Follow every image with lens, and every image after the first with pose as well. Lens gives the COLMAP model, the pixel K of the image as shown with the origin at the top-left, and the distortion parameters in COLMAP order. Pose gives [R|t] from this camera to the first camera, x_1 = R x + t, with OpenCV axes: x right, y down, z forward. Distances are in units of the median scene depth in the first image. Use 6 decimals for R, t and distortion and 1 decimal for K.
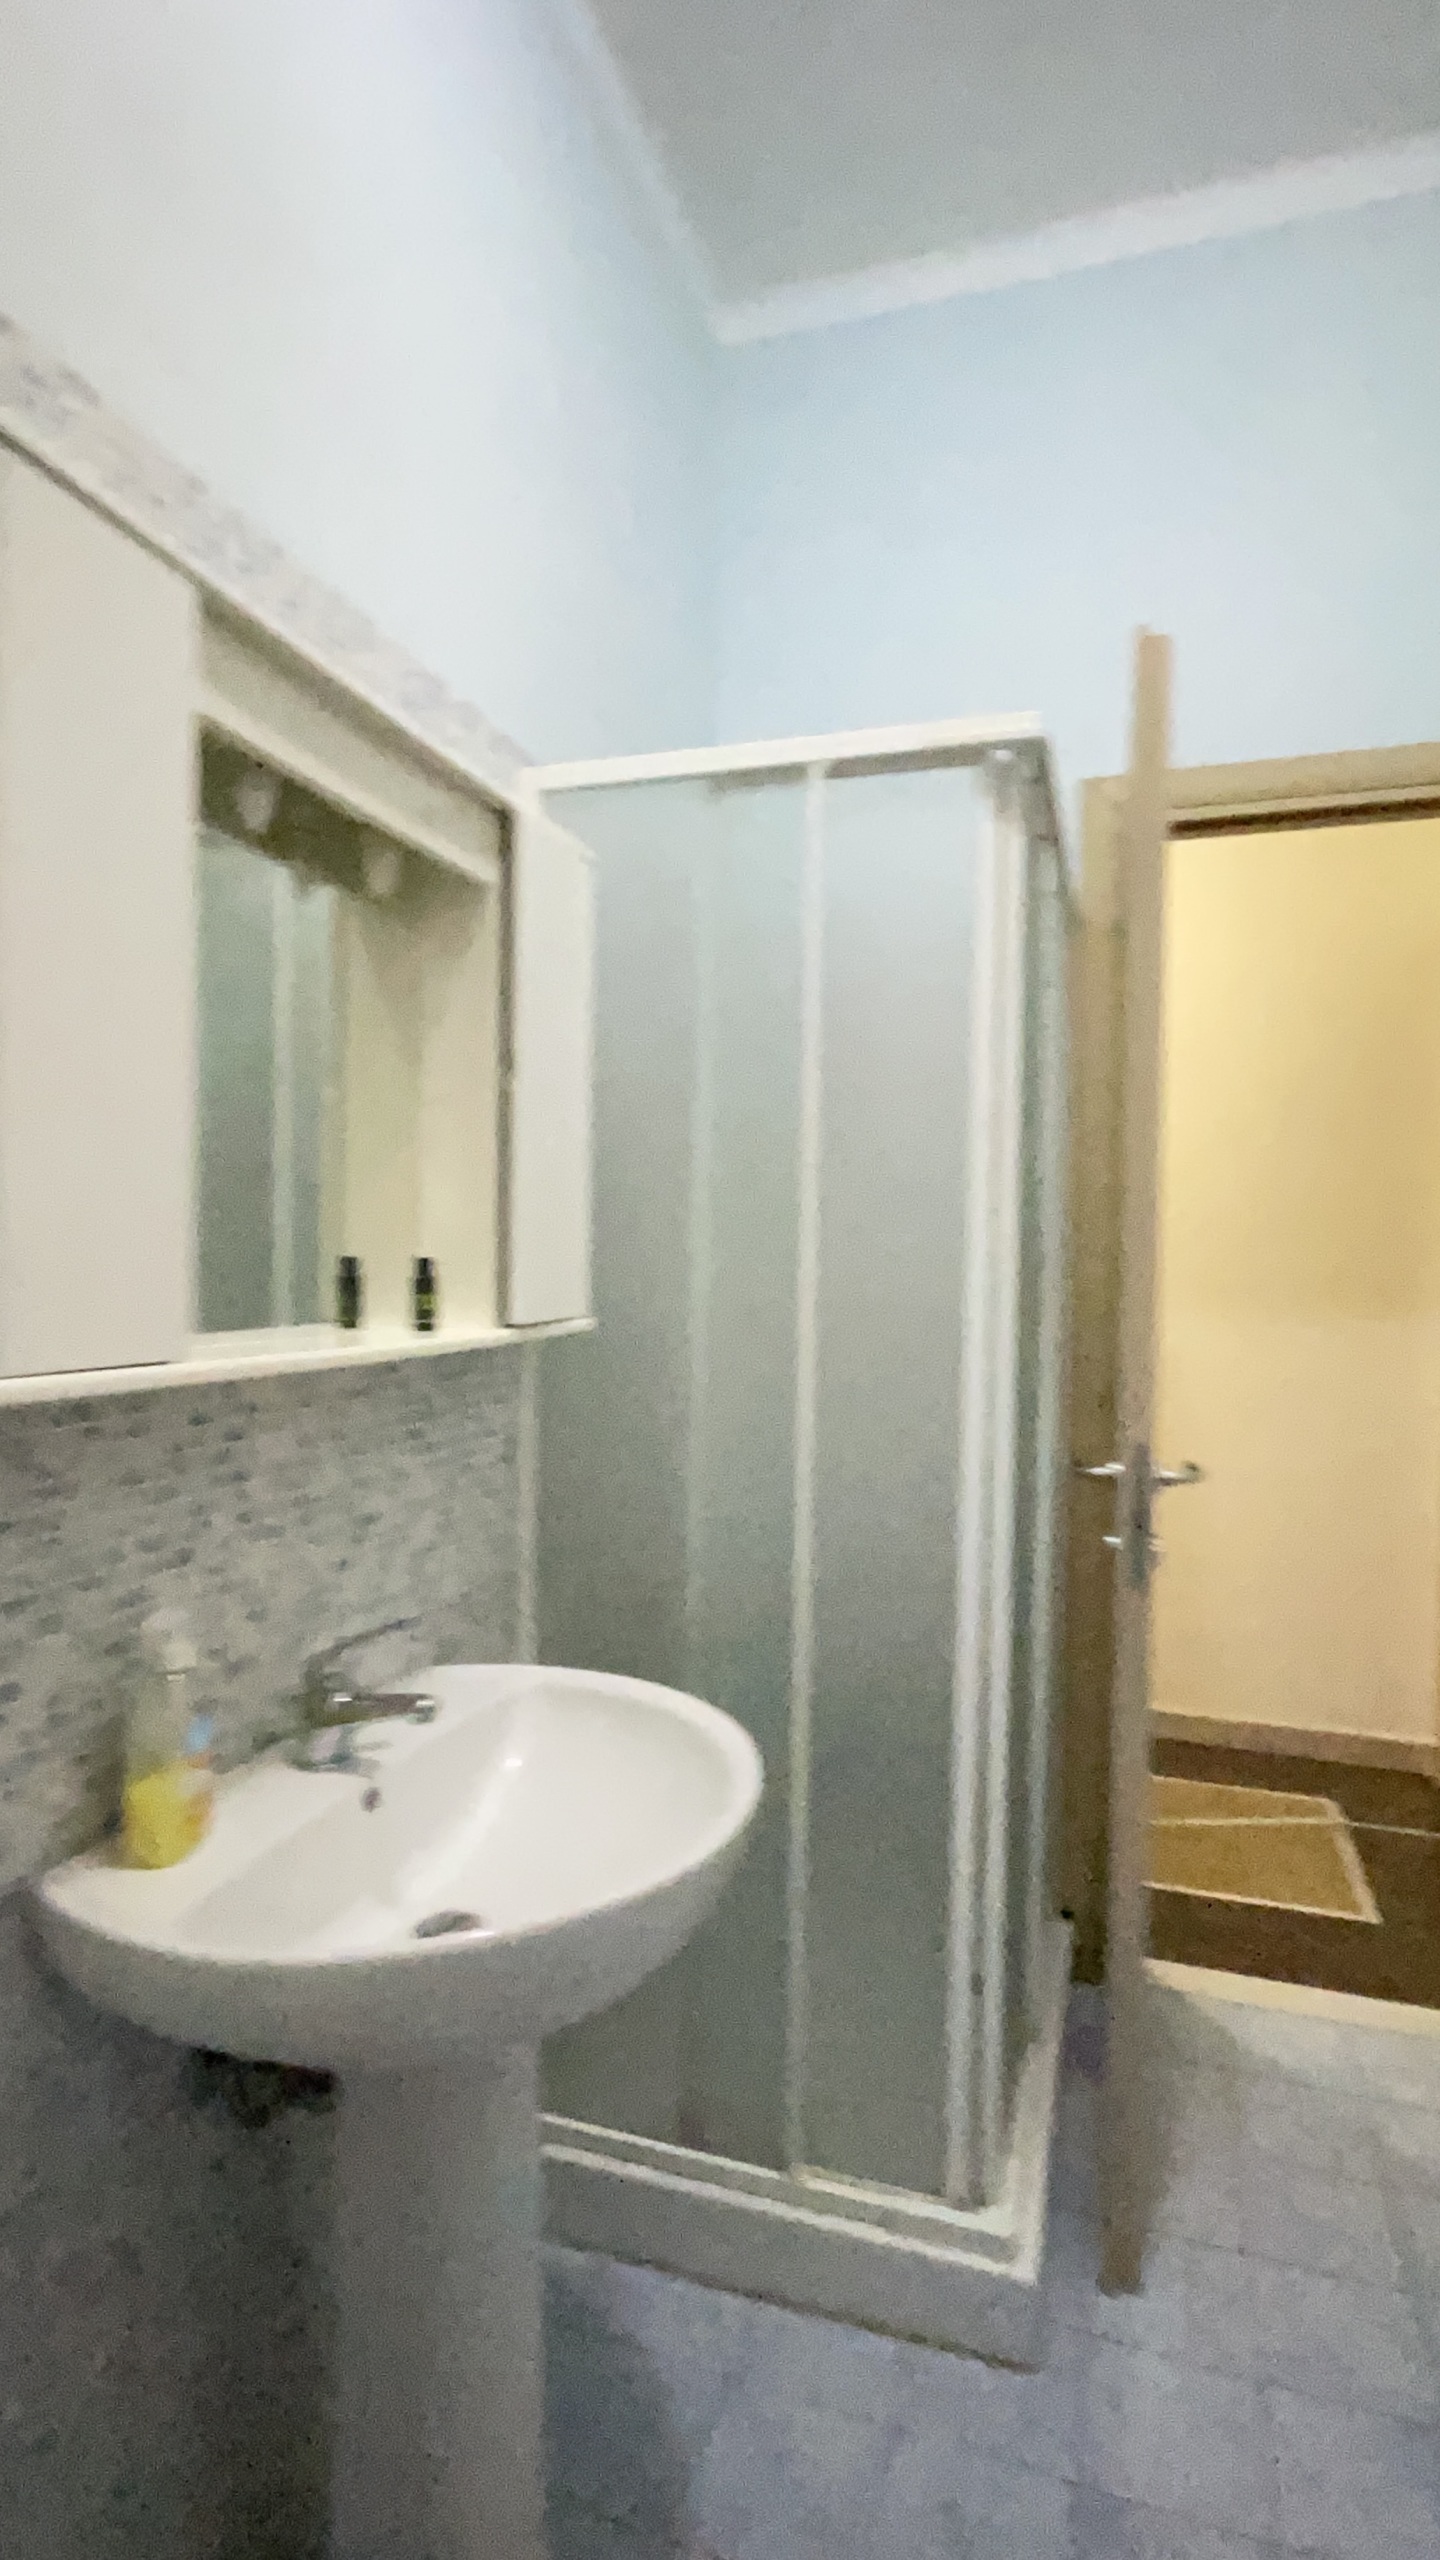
lens RADIAL K [[1250.6, 0, 725.3], [0, 1250.6, 1284.7], [0, 0, 1]] dist [-0.002089, -0.000081]
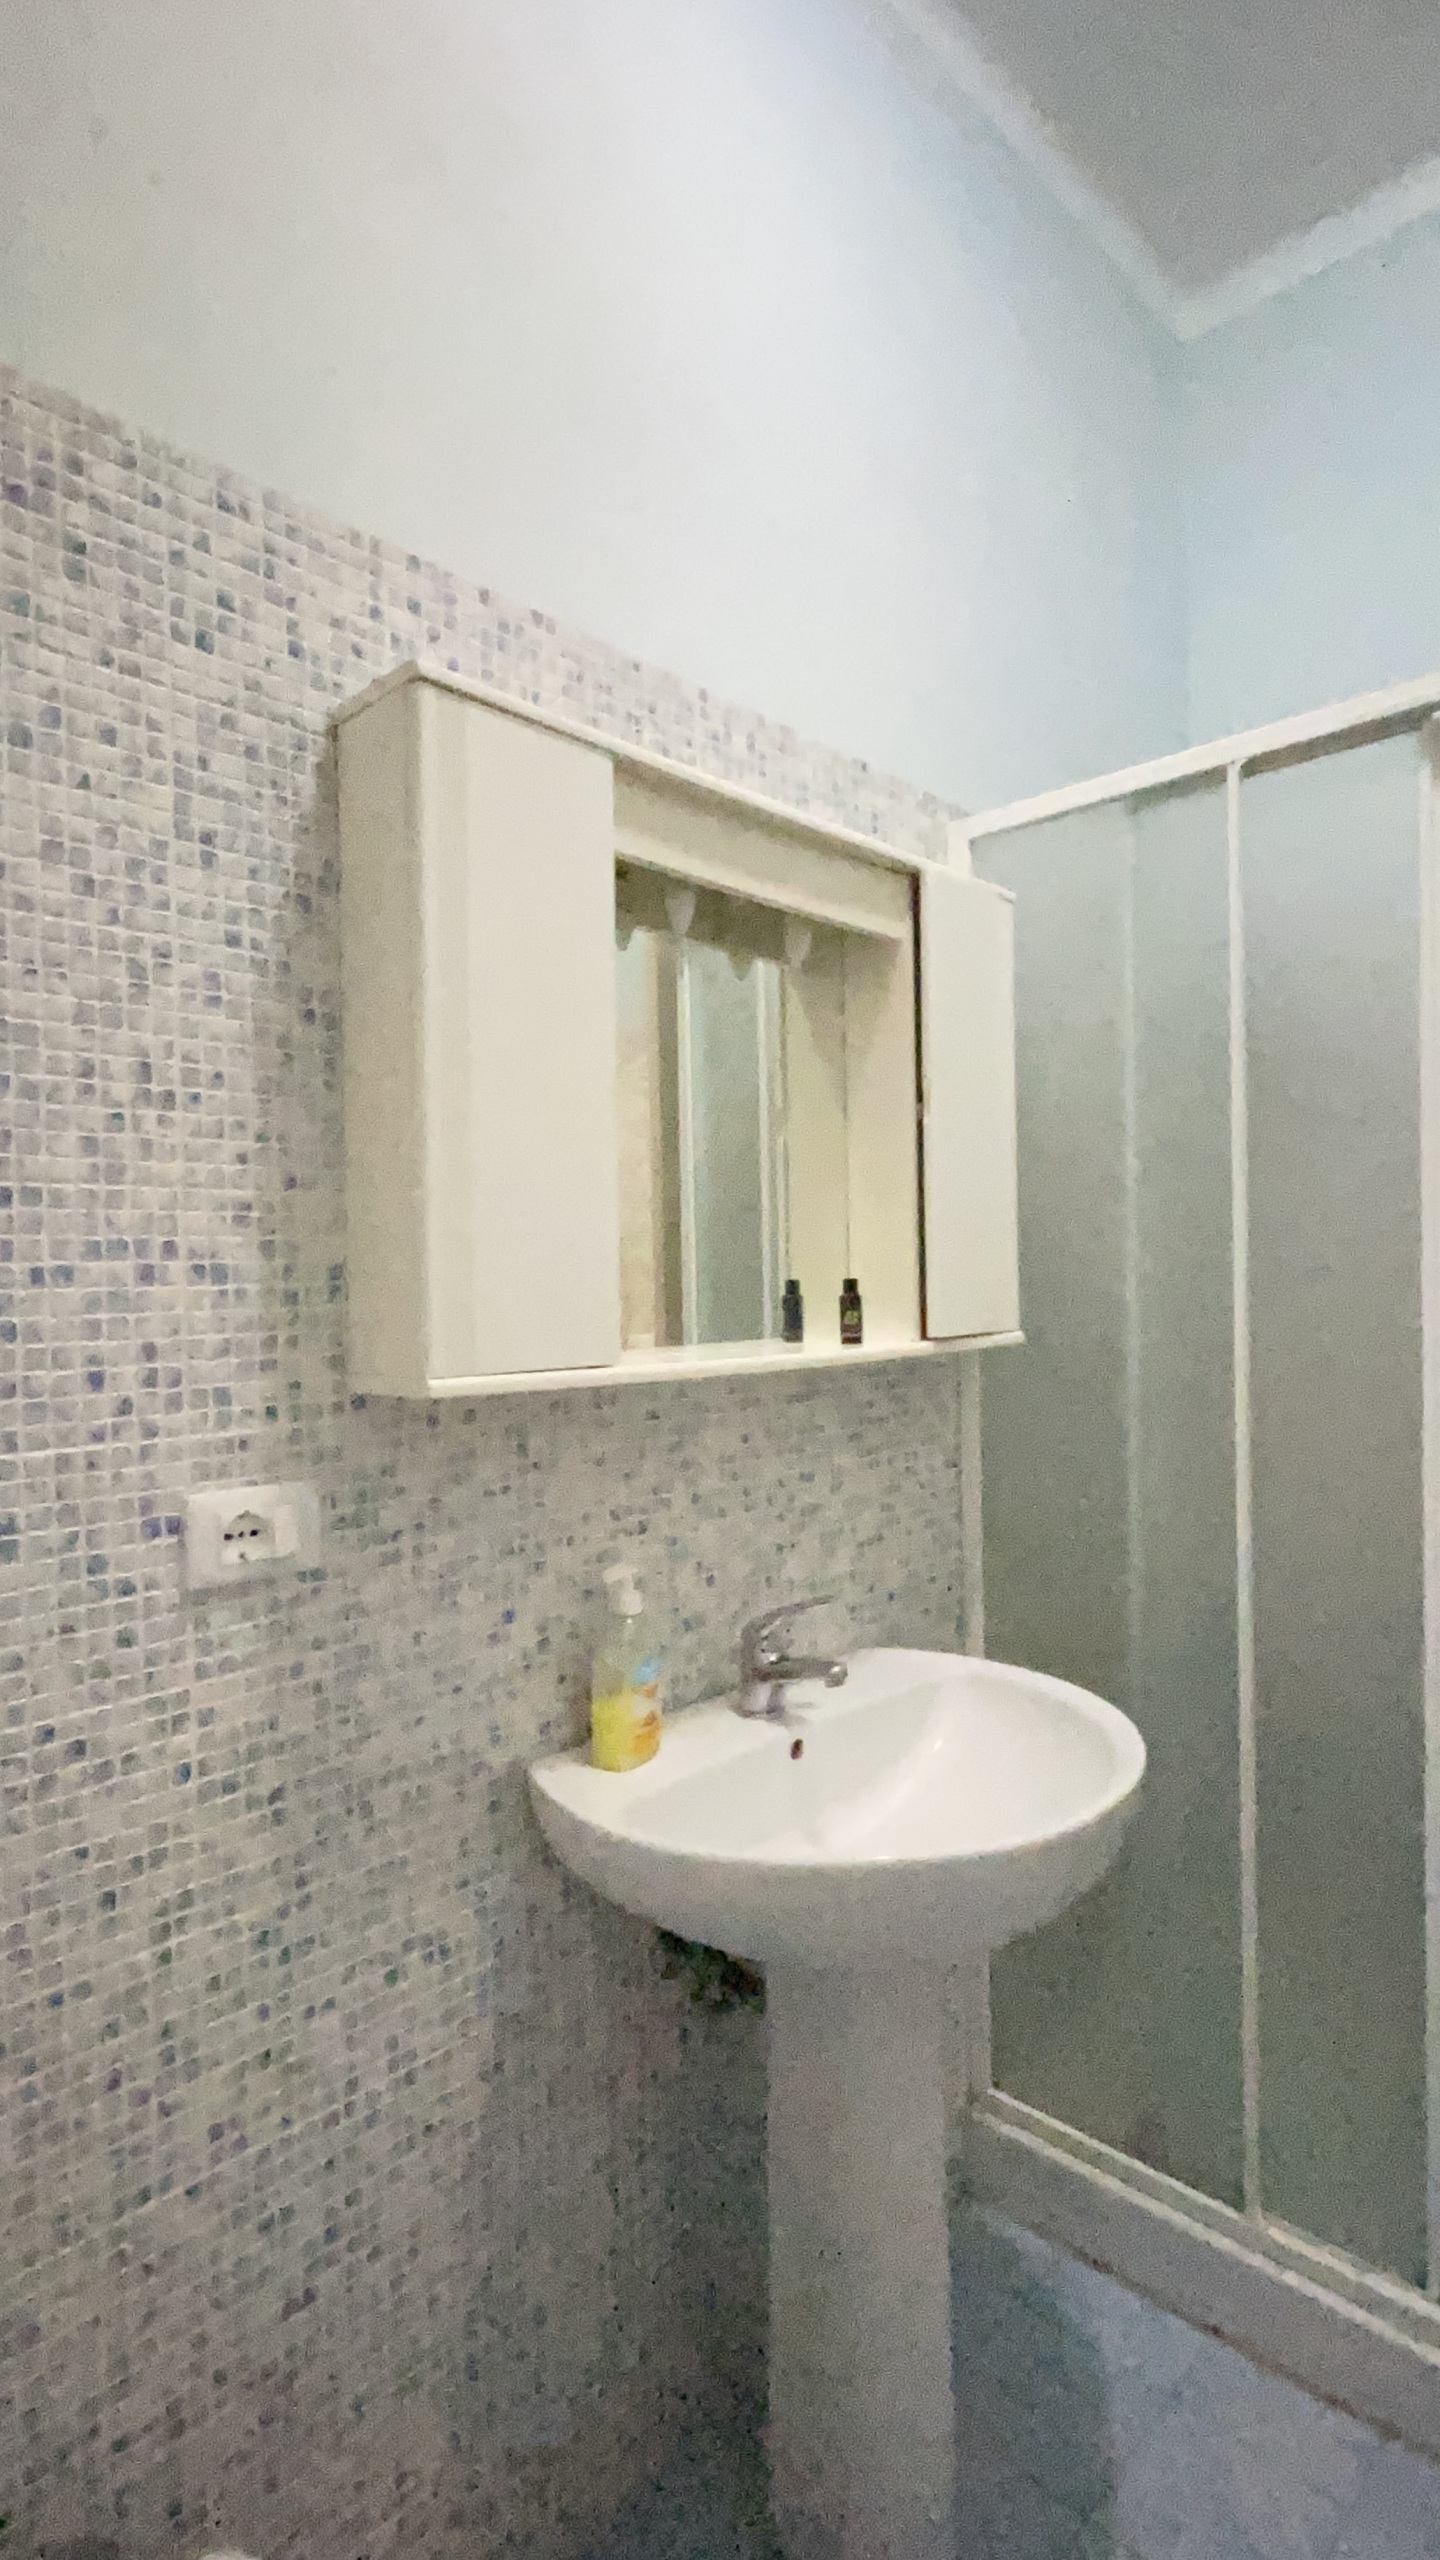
lens RADIAL K [[1250.6, 0, 725.3], [0, 1250.6, 1284.7], [0, 0, 1]] dist [-0.002089, -0.000081]
pose [[0.896770, -0.028190, -0.441598, 0.147569], [0.020023, 0.999532, -0.023145, 0.007137], [0.442044, 0.011914, 0.896914, -0.057270]]
